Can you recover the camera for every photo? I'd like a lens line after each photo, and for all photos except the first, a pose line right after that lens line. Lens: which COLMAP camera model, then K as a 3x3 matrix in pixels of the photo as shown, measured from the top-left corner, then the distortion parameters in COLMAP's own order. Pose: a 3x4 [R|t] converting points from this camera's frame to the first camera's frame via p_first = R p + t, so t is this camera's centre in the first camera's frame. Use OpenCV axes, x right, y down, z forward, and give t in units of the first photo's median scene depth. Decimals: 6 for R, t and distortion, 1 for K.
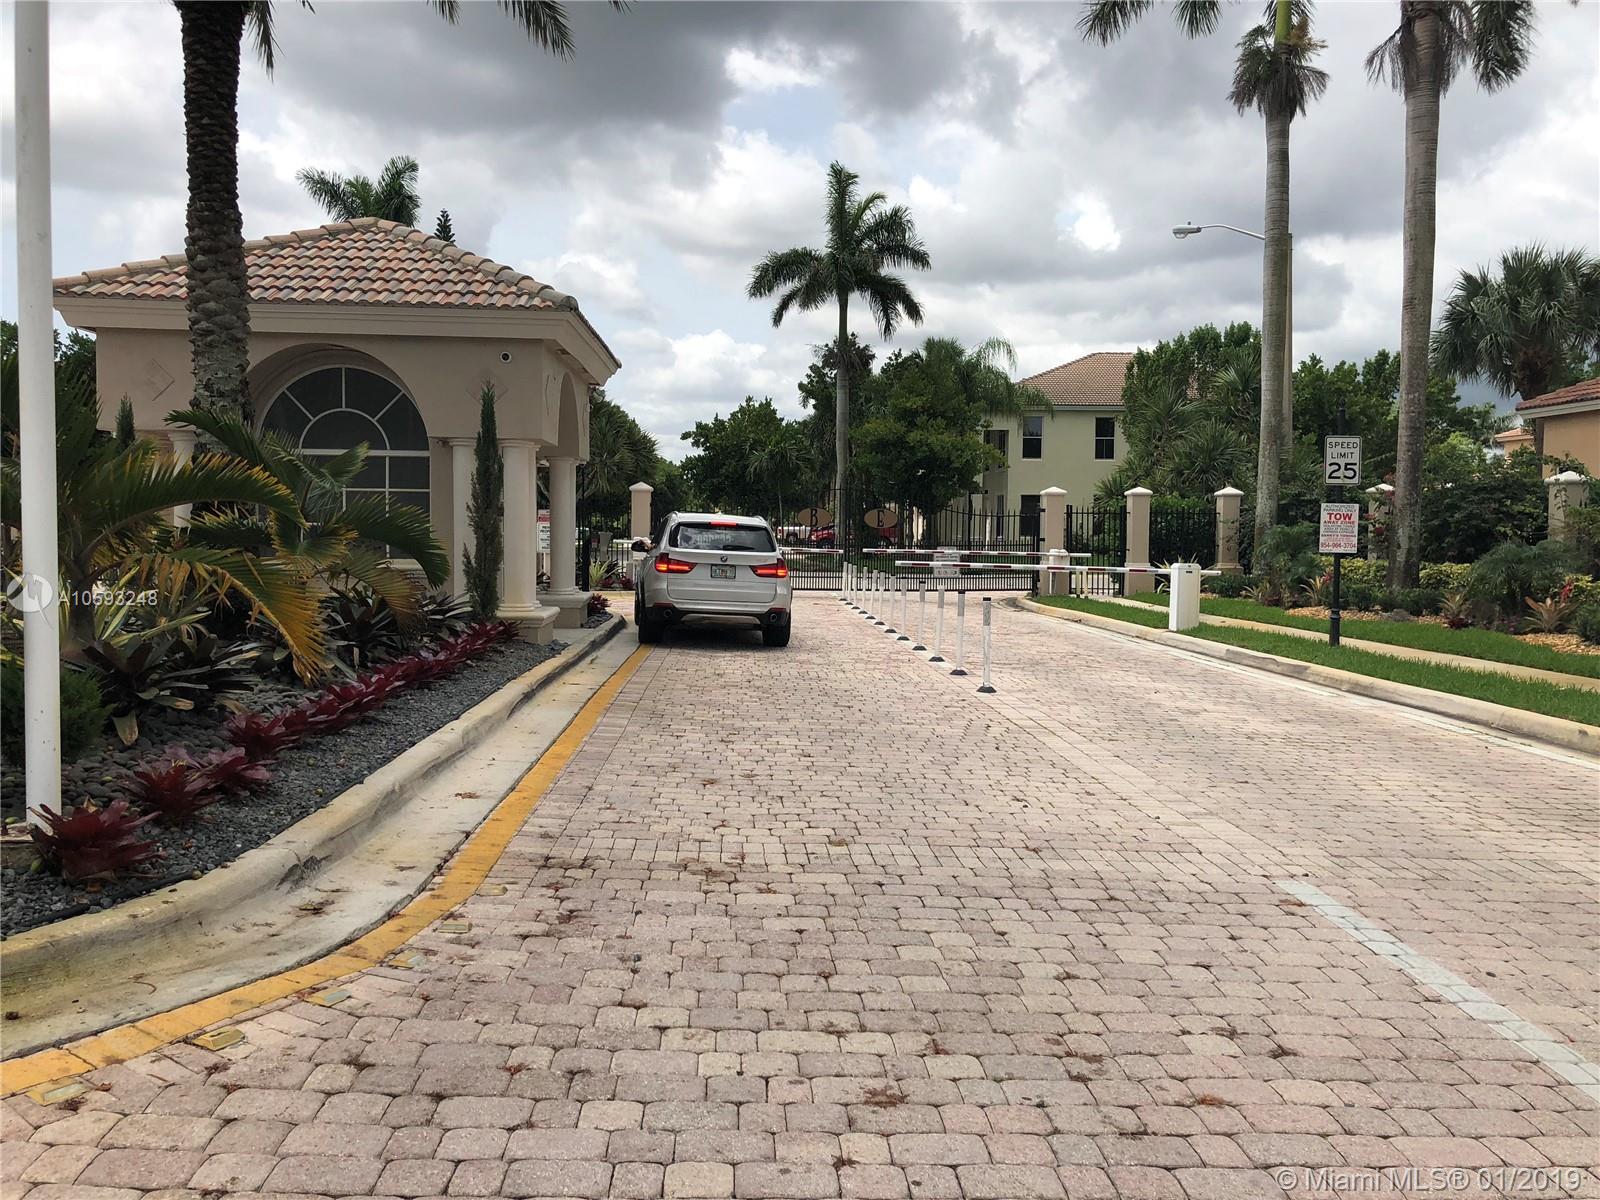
lens RADIAL K [[1296.4, 0, 799.5], [0, 1296.4, 580.5], [0, 0, 1]] dist [0.118862, -0.141397]
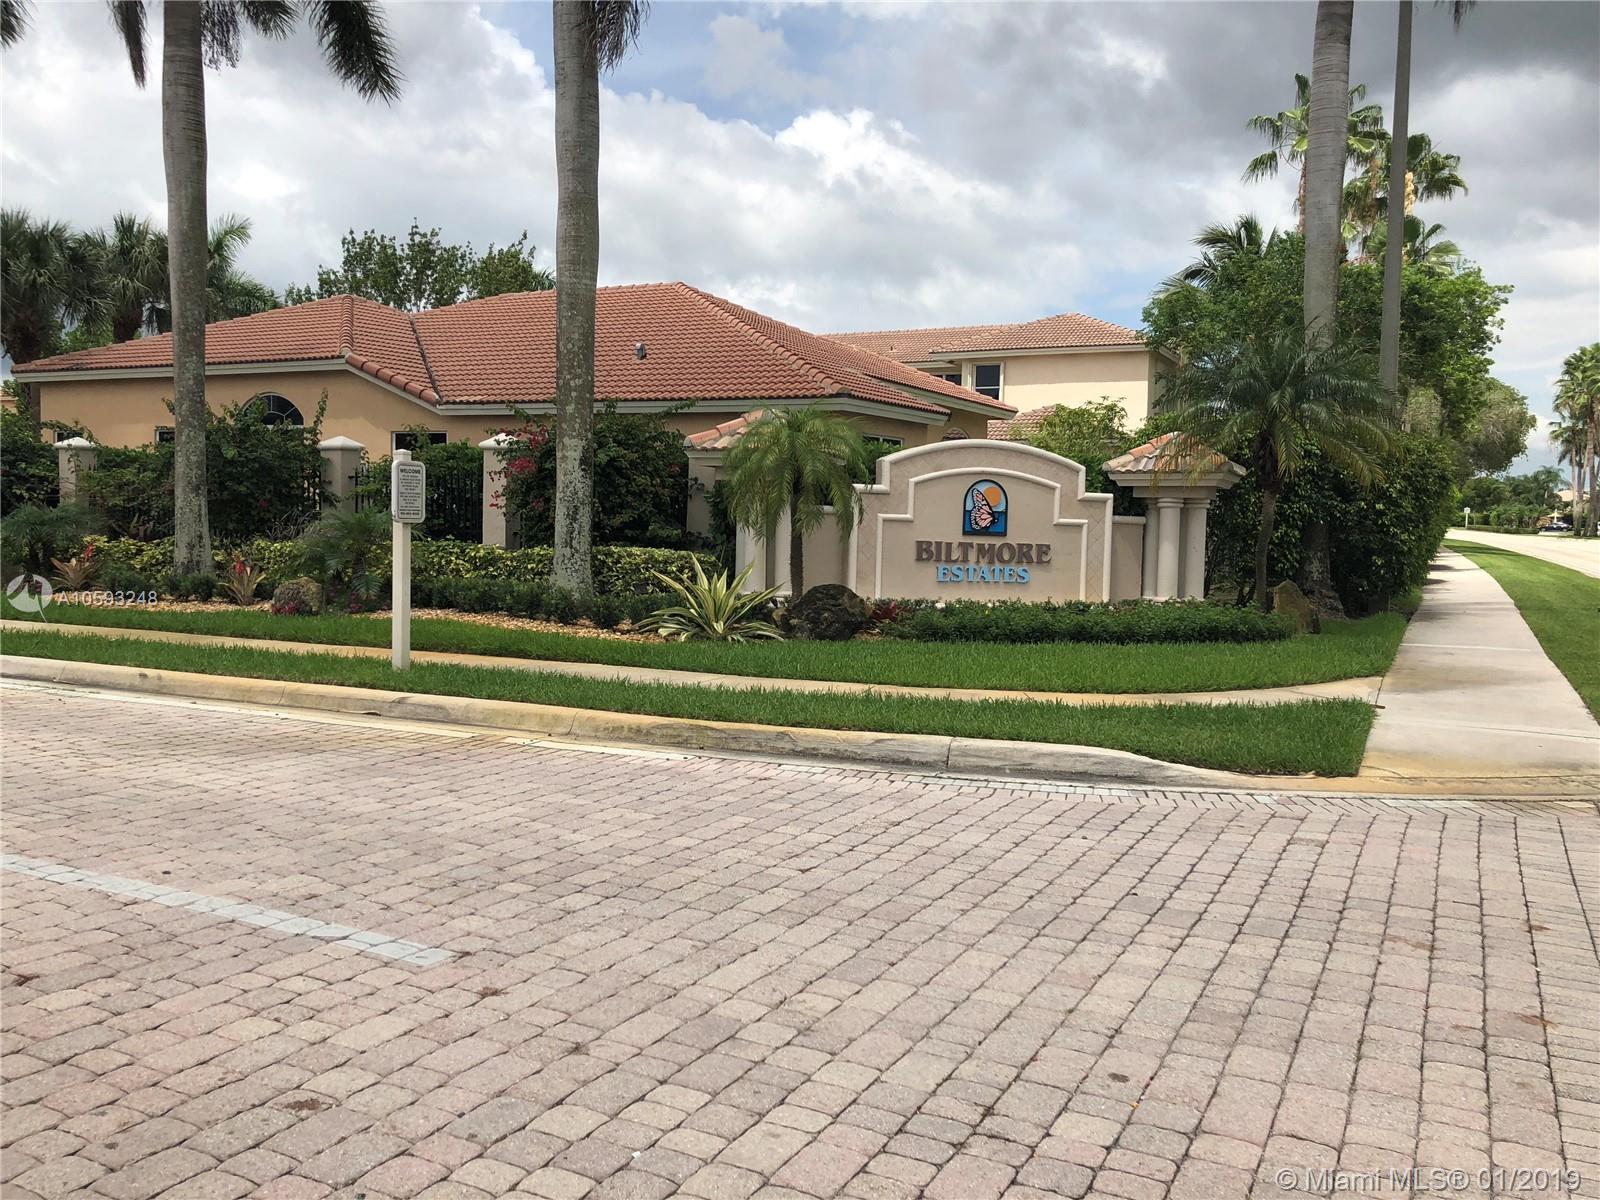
lens RADIAL K [[1296.4, 0, 799.5], [0, 1296.4, 580.5], [0, 0, 1]] dist [0.118862, -0.141397]
pose [[0.495904, -0.046917, 0.867109, -0.106396], [0.022842, 0.998899, 0.040984, 0.001867], [-0.868077, -0.000518, 0.496430, -0.034369]]
